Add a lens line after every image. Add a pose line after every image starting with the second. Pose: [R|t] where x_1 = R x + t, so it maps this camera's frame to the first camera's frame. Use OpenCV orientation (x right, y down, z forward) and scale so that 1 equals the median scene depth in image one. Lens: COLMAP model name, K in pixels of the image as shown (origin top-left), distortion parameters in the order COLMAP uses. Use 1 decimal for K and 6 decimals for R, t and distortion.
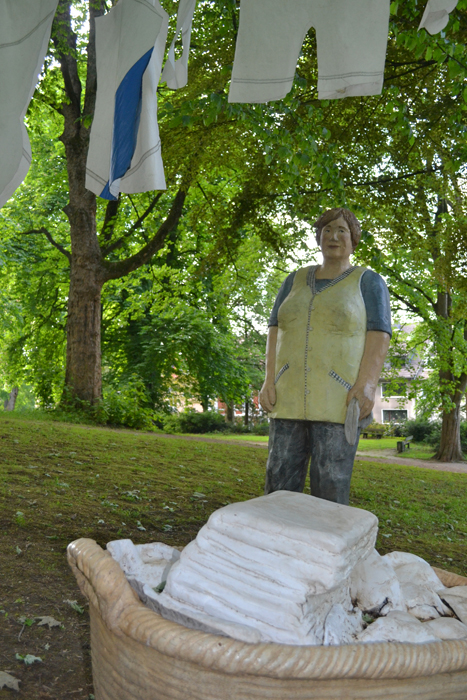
lens RADIAL K [[718.5, 0, 233.5], [0, 718.5, 350.4], [0, 0, 1]] dist [-0.102747, 0.000000]
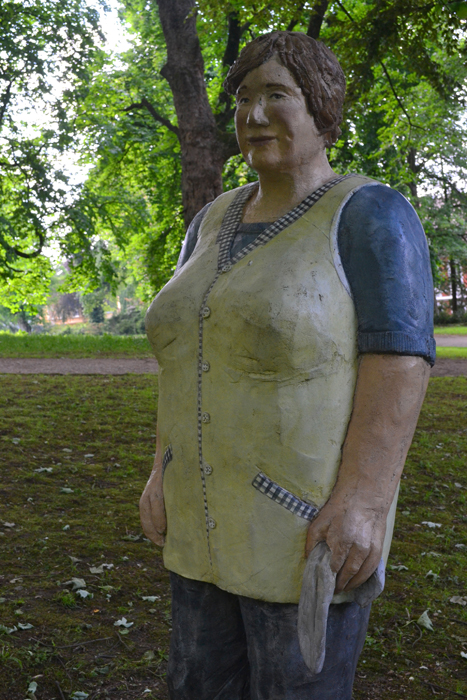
lens RADIAL K [[846.0, 0, 233.8], [0, 846.0, 350.3], [0, 0, 1]] dist [-0.069108, 0.000000]
pose [[0.962992, -0.074275, -0.259094, 0.235471], [0.112970, 0.983996, 0.137800, -0.097670], [0.244713, -0.161970, 0.955971, 0.543106]]
